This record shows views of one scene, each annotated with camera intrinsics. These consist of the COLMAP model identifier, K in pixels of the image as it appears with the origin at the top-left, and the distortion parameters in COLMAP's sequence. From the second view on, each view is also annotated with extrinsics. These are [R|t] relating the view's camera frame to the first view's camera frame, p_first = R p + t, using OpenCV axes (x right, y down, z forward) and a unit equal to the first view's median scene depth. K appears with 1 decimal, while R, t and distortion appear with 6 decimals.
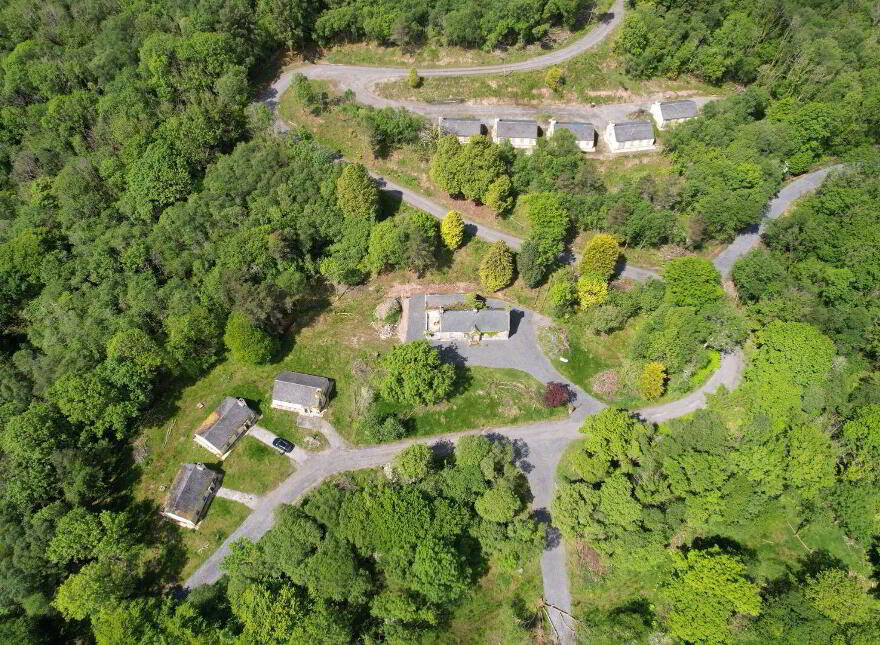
lens RADIAL K [[621.2, 0, 440.0], [0, 621.2, 322.5], [0, 0, 1]] dist [-0.073703, 0.068388]
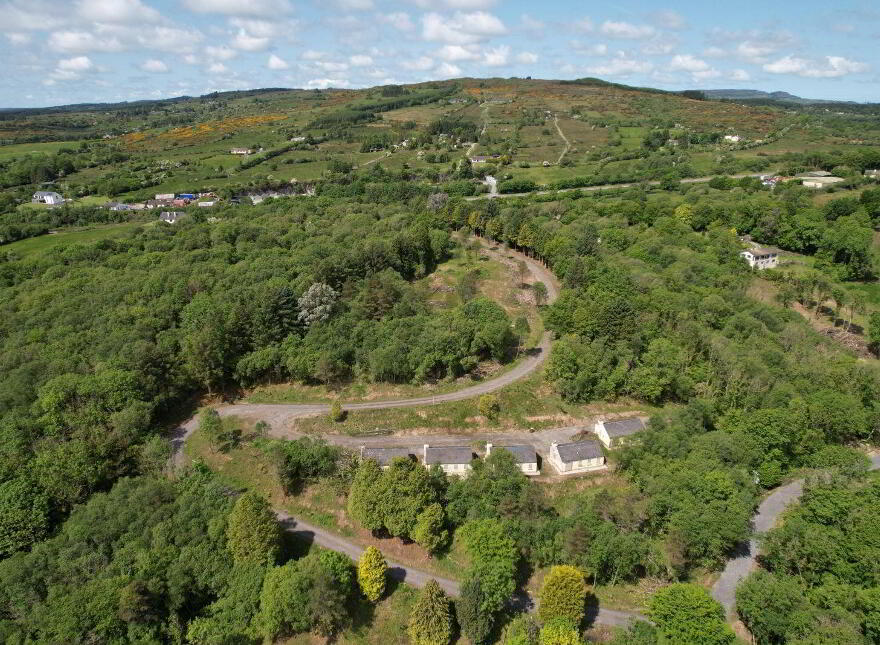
lens RADIAL K [[621.2, 0, 440.0], [0, 621.2, 322.5], [0, 0, 1]] dist [-0.073703, 0.068388]
pose [[0.997190, -0.026482, 0.070072, 0.055198], [0.061617, 0.821927, -0.566251, 0.032165], [-0.042599, 0.568977, 0.821249, 0.166335]]
